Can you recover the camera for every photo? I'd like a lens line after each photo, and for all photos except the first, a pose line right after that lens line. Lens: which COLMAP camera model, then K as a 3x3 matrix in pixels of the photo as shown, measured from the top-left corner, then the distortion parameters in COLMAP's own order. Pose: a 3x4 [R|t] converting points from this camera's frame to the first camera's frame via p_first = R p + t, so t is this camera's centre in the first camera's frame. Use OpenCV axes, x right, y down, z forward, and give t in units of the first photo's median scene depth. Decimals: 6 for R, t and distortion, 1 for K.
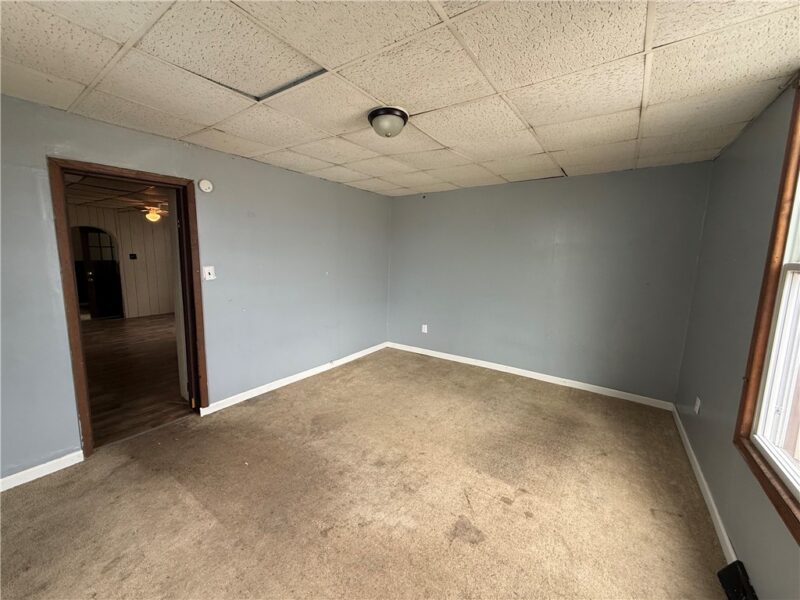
lens RADIAL K [[317.8, 0, 401.4], [0, 317.8, 303.0], [0, 0, 1]] dist [-0.000091, -0.000019]
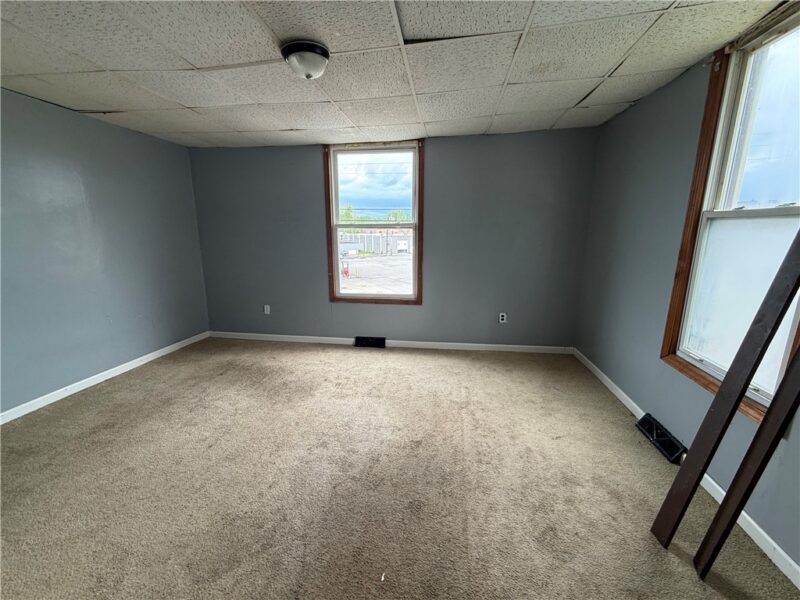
lens RADIAL K [[317.8, 0, 401.3], [0, 317.8, 296.1], [0, 0, 1]] dist [-0.000091, -0.000019]
pose [[-0.437816, -0.204749, 0.875440, -0.741431], [0.119565, 0.951814, 0.282408, -0.119321], [-0.891079, 0.228315, -0.392239, 0.884460]]
